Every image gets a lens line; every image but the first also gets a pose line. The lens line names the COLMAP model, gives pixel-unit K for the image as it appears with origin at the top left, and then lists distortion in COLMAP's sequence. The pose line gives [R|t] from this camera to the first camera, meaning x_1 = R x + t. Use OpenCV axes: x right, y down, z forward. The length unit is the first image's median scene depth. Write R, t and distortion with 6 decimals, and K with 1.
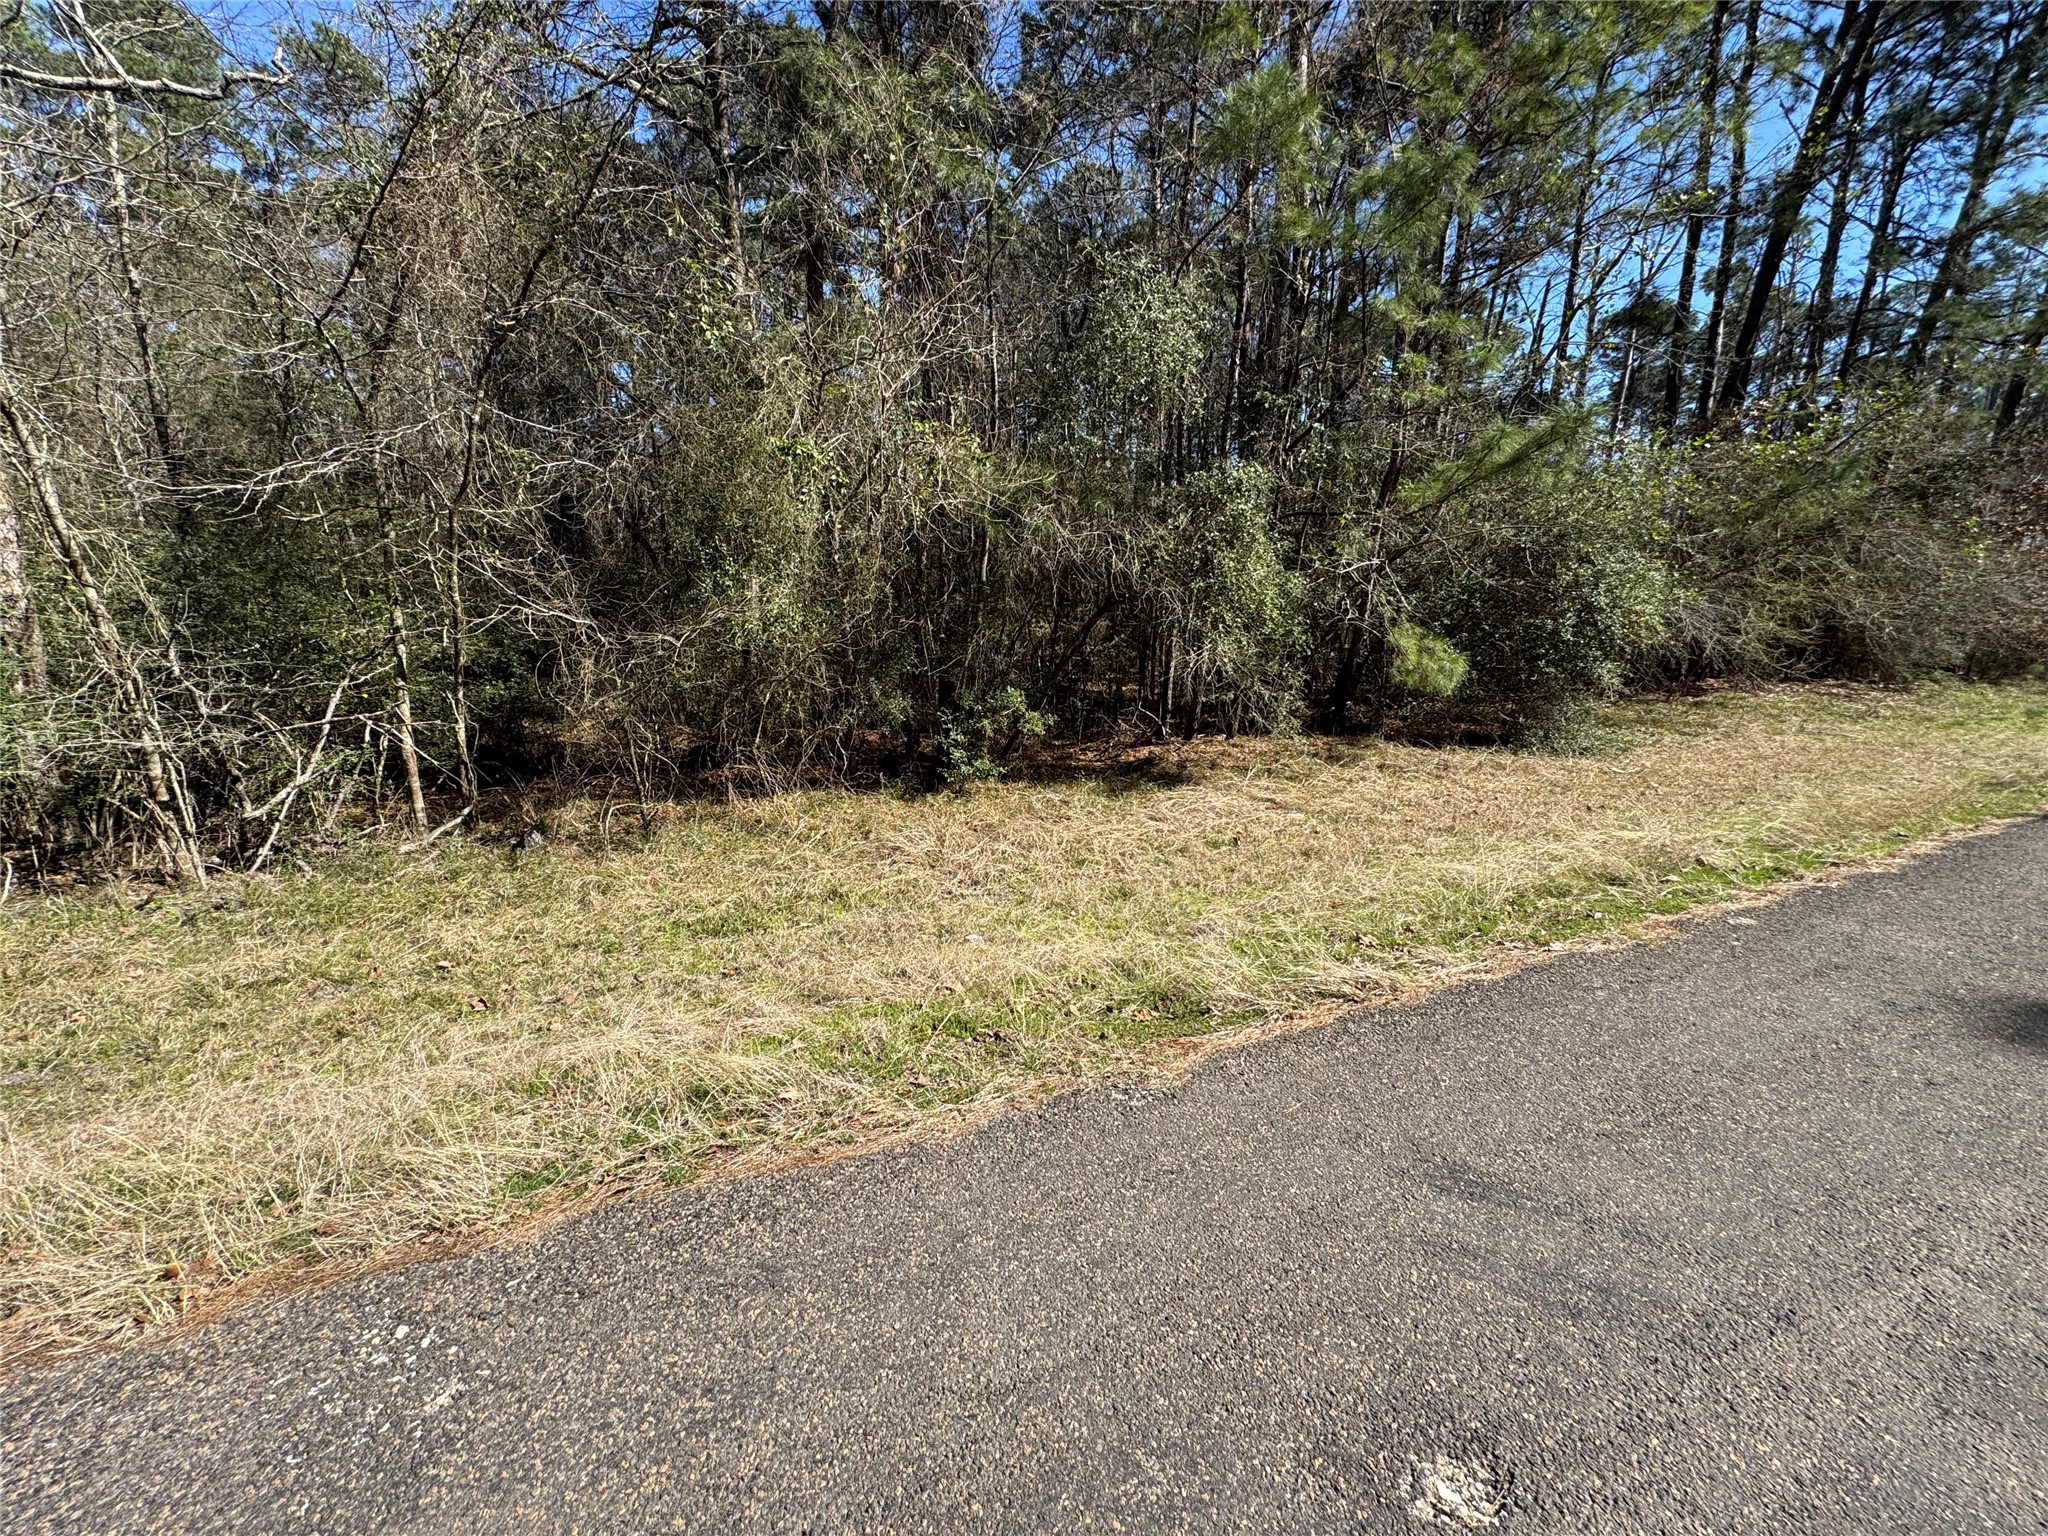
lens RADIAL K [[808.0, 0, 1024.0], [0, 808.0, 768.0], [0, 0, 1]] dist [-0.002789, 0.000046]
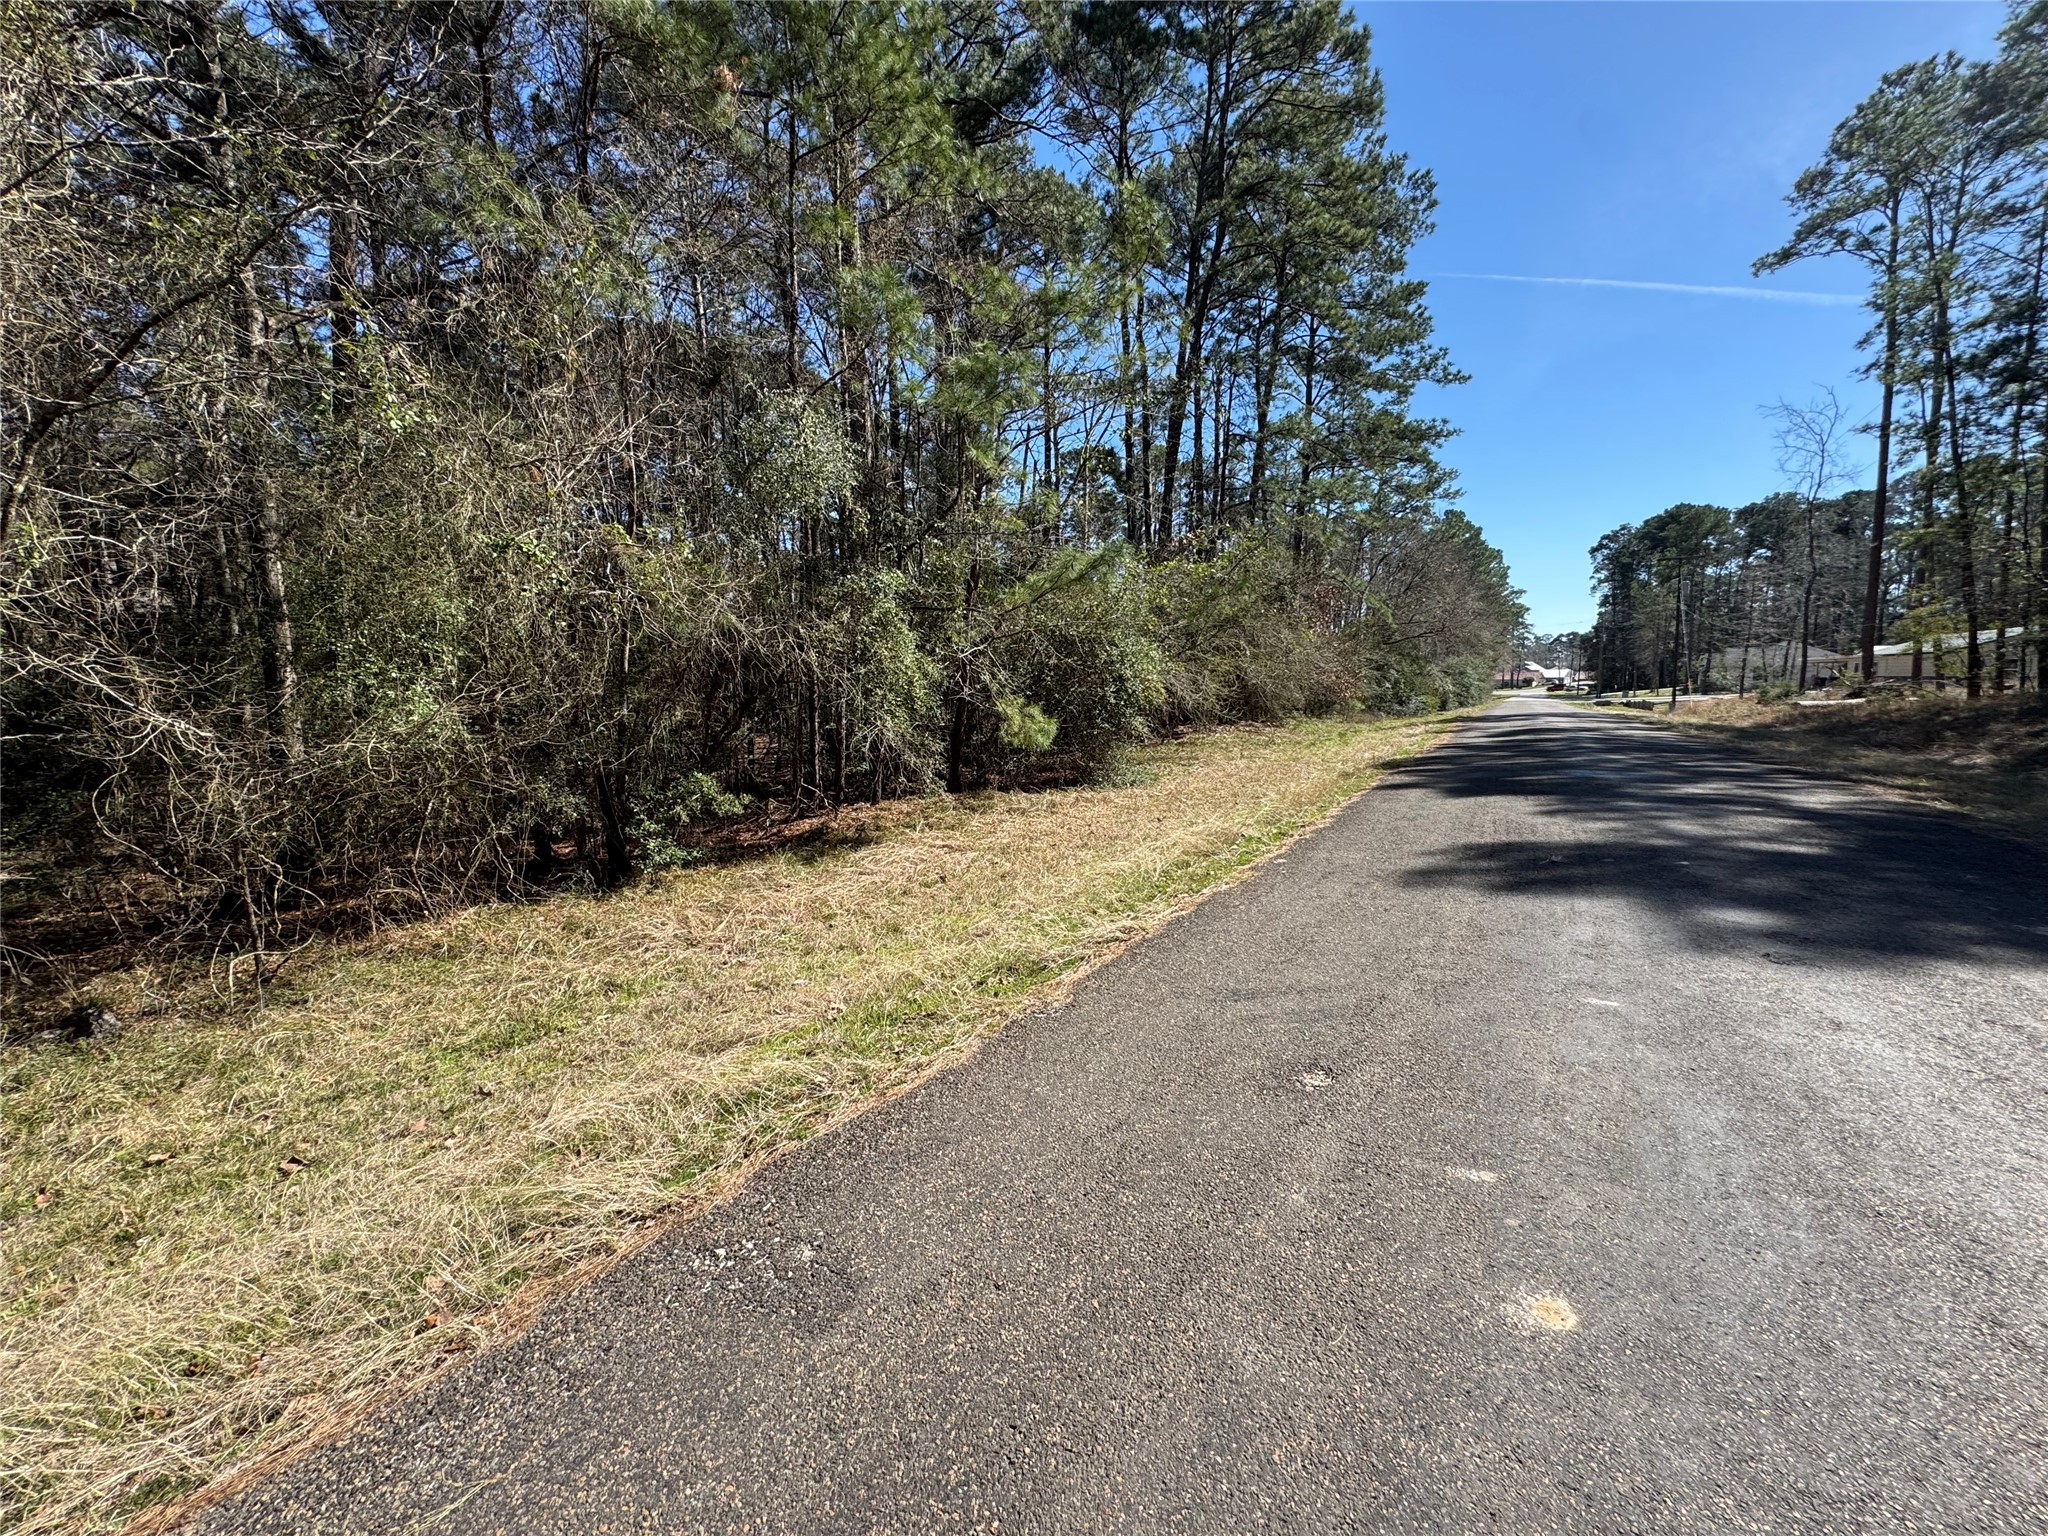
lens RADIAL K [[808.5, 0, 1024.0], [0, 808.5, 768.0], [0, 0, 1]] dist [-0.001391, 0.000242]
pose [[0.857652, -0.088174, 0.506615, -0.168913], [0.136833, 0.988803, -0.059548, 0.011151], [-0.495692, 0.120393, 0.860114, -0.085853]]
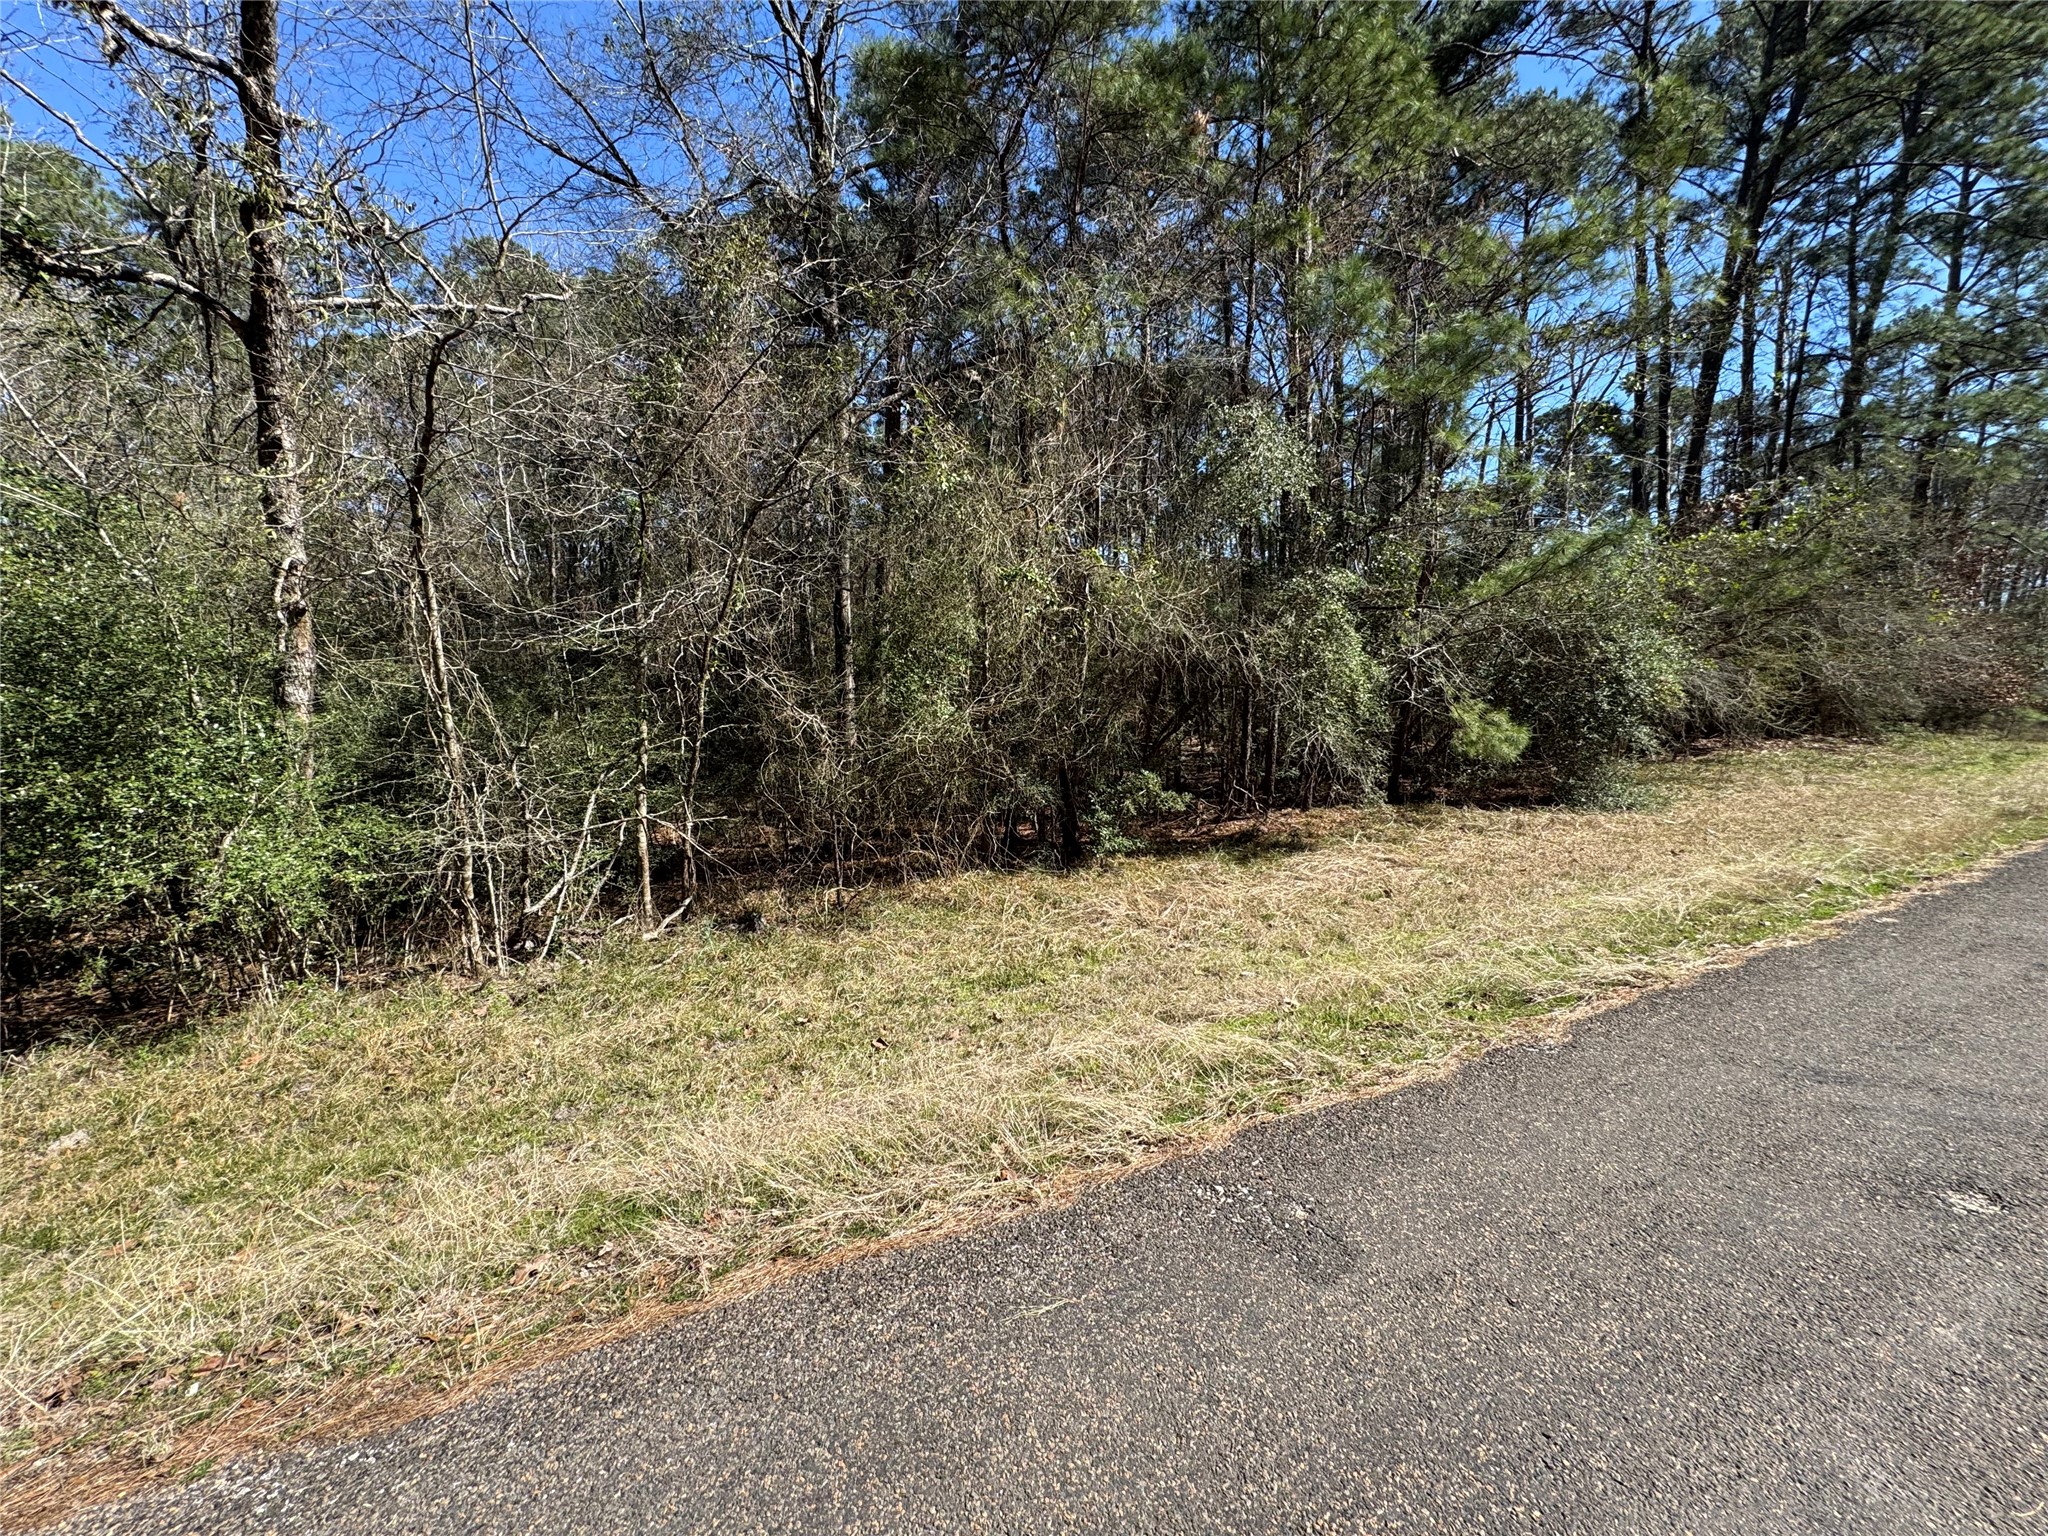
lens RADIAL K [[808.5, 0, 1024.0], [0, 808.5, 768.0], [0, 0, 1]] dist [-0.001391, 0.000242]
pose [[0.998504, -0.043849, 0.032678, -0.205050], [0.047257, 0.992571, -0.112110, 0.013527], [-0.027519, 0.113487, 0.993158, -0.101512]]
